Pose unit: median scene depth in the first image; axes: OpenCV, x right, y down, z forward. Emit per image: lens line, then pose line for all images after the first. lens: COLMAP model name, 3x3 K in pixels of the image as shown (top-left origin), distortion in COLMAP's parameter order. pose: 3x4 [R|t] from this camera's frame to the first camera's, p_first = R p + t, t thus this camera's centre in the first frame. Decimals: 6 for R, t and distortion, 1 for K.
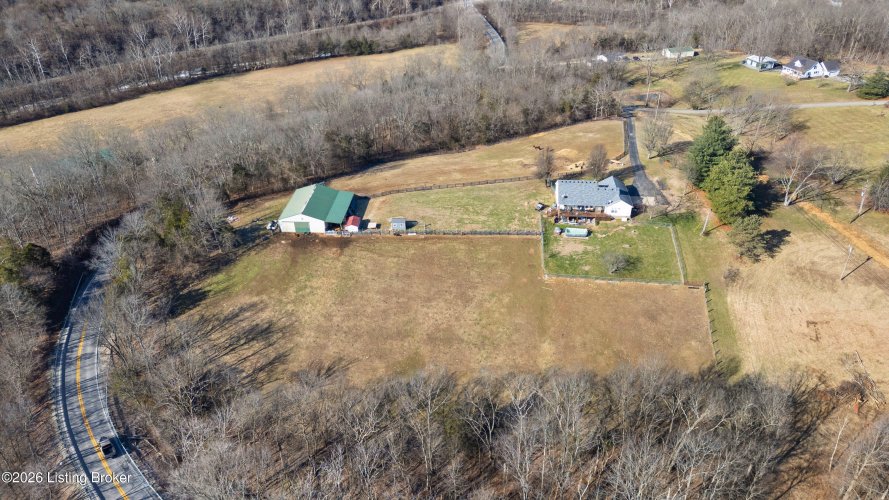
lens RADIAL K [[613.6, 0, 444.5], [0, 613.6, 250.0], [0, 0, 1]] dist [0.082089, -0.082738]
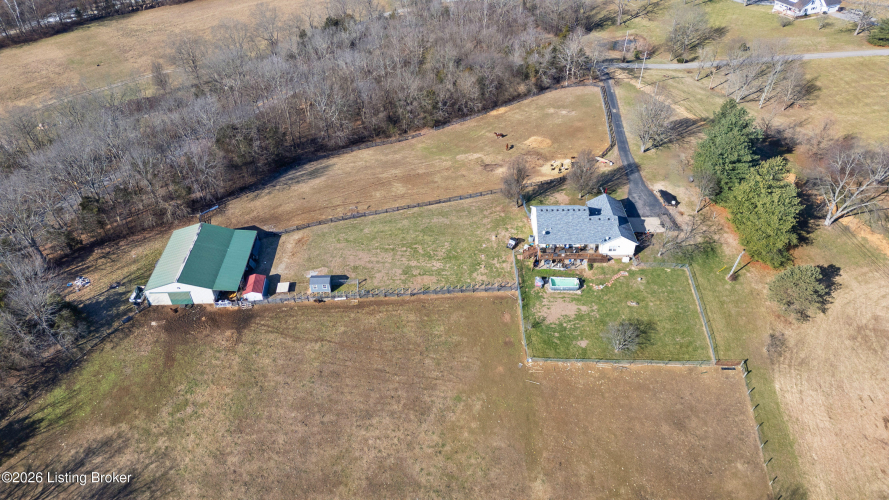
lens RADIAL K [[613.6, 0, 444.5], [0, 613.6, 250.0], [0, 0, 1]] dist [0.082089, -0.082738]
pose [[0.995247, -0.058251, 0.078040, 0.015534], [0.047470, 0.989909, 0.133514, -0.171304], [-0.085030, -0.129175, 0.987970, 0.283309]]
